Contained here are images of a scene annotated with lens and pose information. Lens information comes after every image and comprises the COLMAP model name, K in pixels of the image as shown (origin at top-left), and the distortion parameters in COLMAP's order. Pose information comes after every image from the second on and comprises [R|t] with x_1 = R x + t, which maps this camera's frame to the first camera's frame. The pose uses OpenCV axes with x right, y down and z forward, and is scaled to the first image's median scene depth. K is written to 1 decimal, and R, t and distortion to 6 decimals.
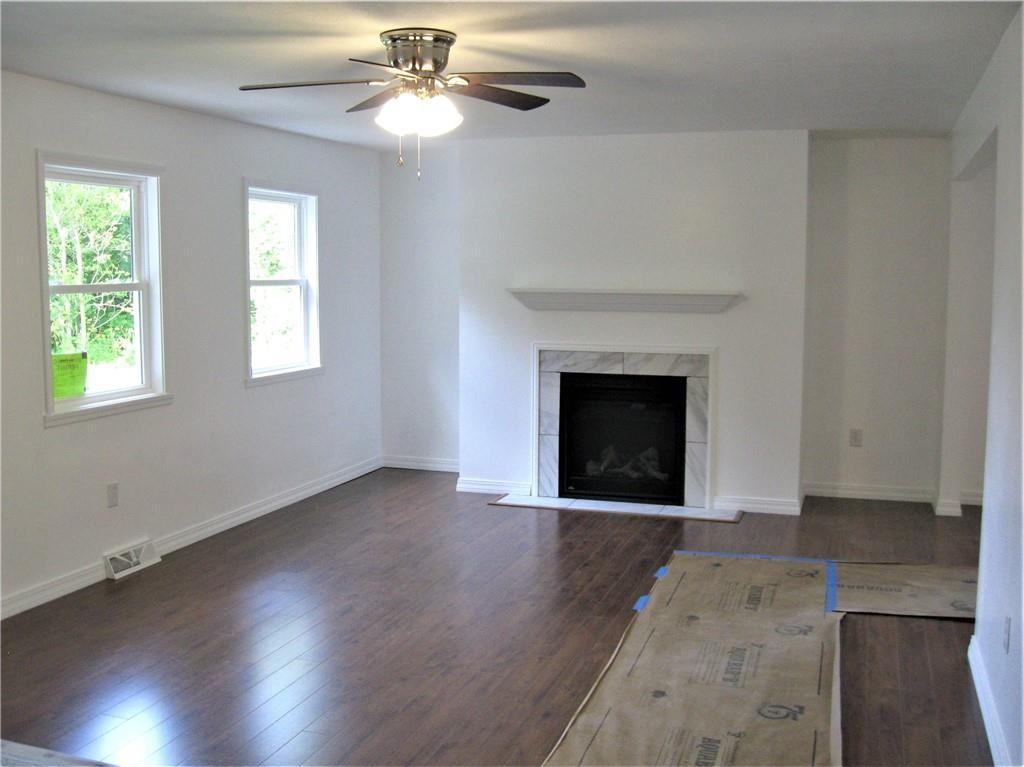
lens RADIAL K [[1055.2, 0, 504.6], [0, 1055.2, 388.5], [0, 0, 1]] dist [-0.141645, 0.051319]
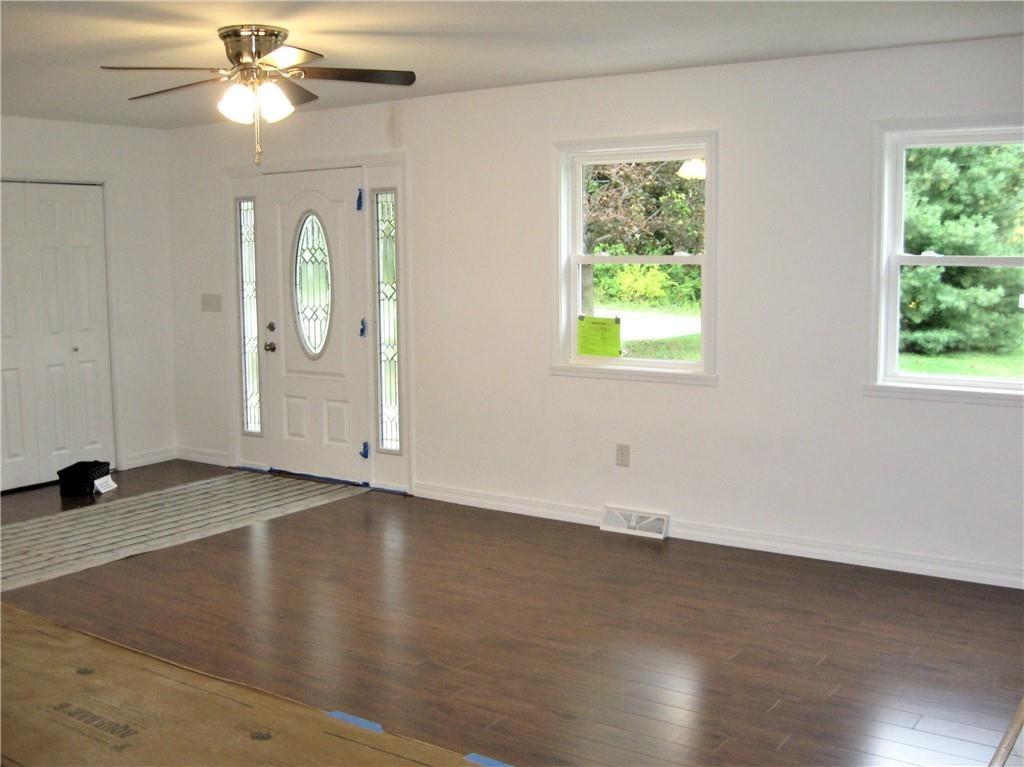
lens RADIAL K [[1055.2, 0, 504.6], [0, 1055.2, 388.5], [0, 0, 1]] dist [-0.141645, 0.051319]
pose [[-0.253288, 0.125852, -0.959170, 0.846666], [-0.104455, 0.982147, 0.156450, -0.149984], [0.961735, 0.139816, -0.235620, 1.403211]]
